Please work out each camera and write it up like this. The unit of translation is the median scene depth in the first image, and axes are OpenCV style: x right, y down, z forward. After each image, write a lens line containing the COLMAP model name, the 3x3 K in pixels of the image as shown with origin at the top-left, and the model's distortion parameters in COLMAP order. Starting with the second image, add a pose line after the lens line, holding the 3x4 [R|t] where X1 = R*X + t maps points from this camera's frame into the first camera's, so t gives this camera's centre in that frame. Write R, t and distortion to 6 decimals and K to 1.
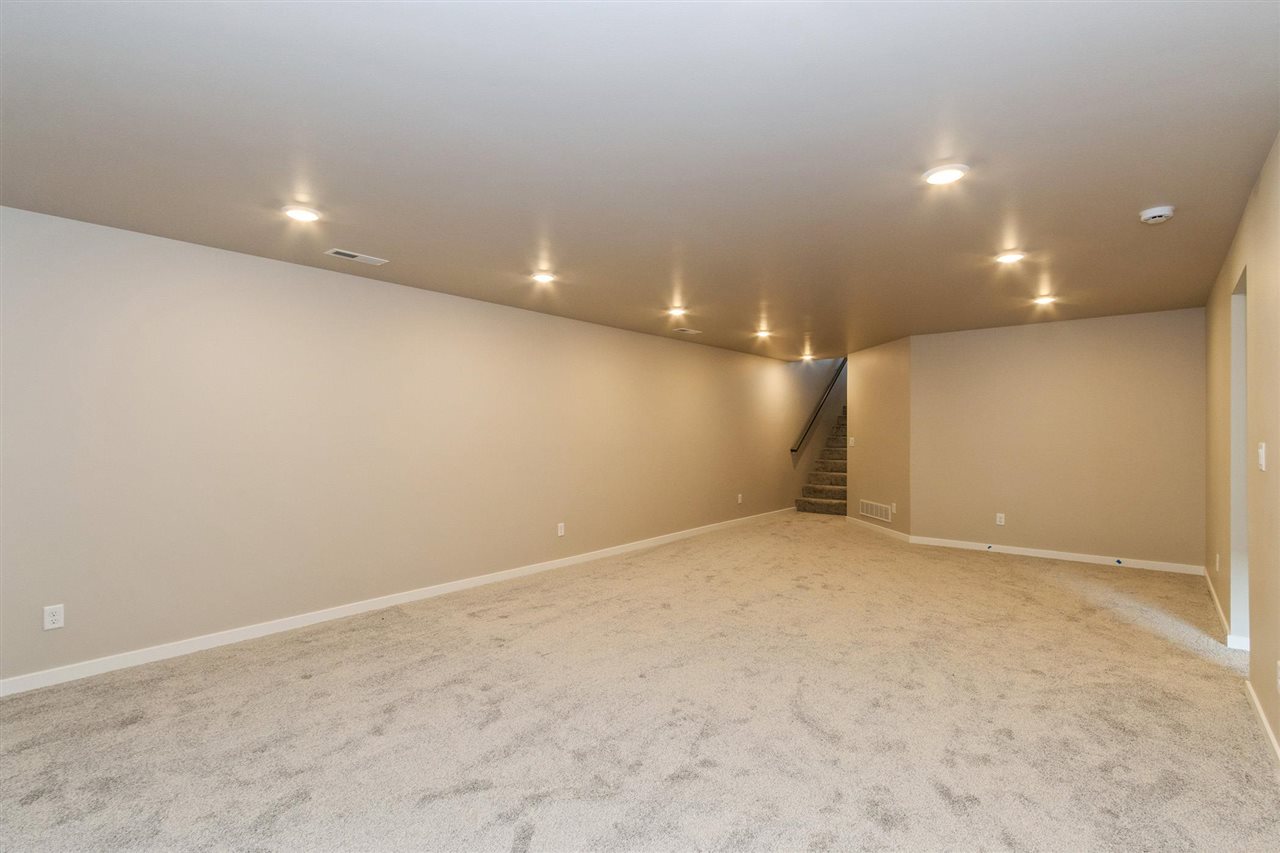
lens RADIAL K [[613.6, 0, 646.1], [0, 613.6, 424.9], [0, 0, 1]] dist [0.001498, 0.000161]
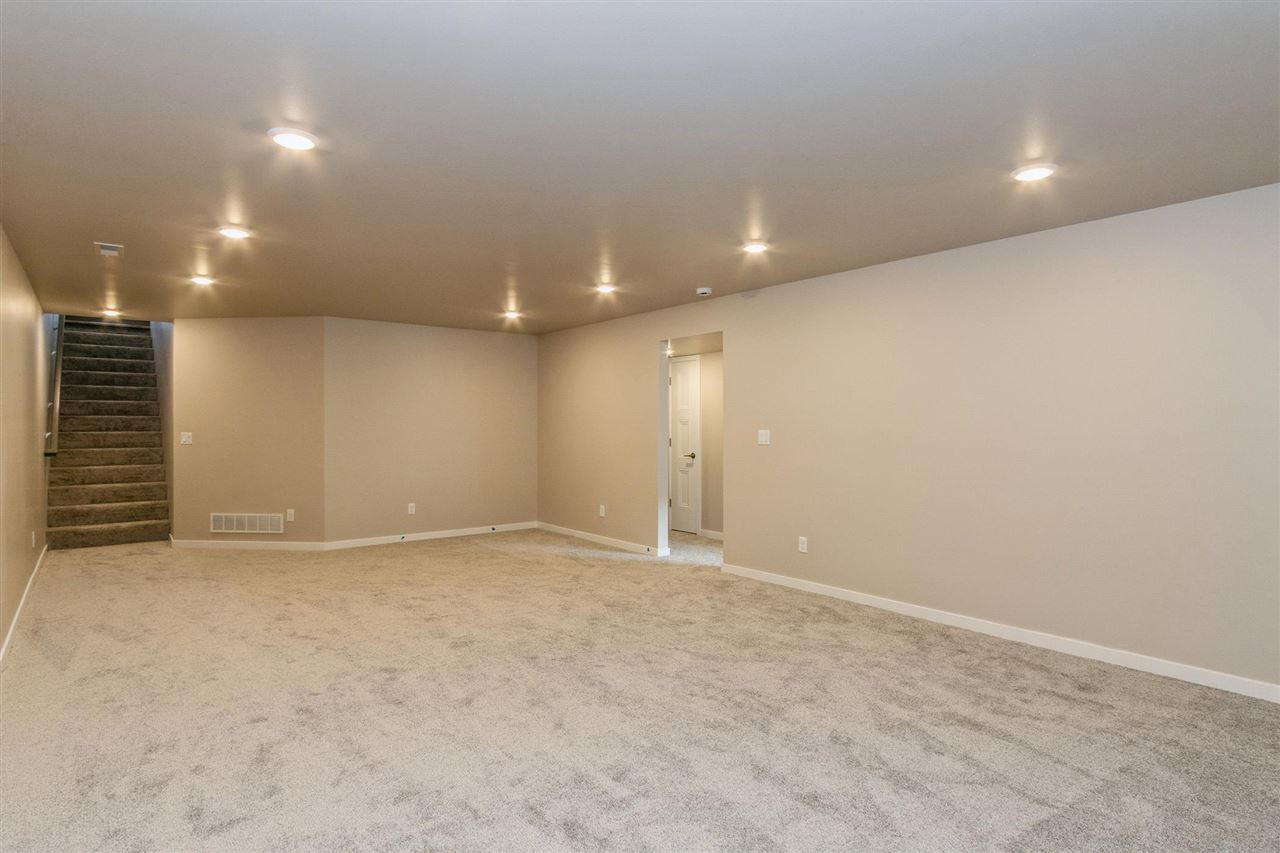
lens RADIAL K [[662.9, 0, 640.0], [0, 662.9, 426.5], [0, 0, 1]] dist [-0.001526, -0.000075]
pose [[0.211960, -0.001098, 0.977278, -0.430953], [-0.011446, 0.999928, 0.003606, 0.003947], [-0.977211, -0.011950, 0.211932, 0.365734]]
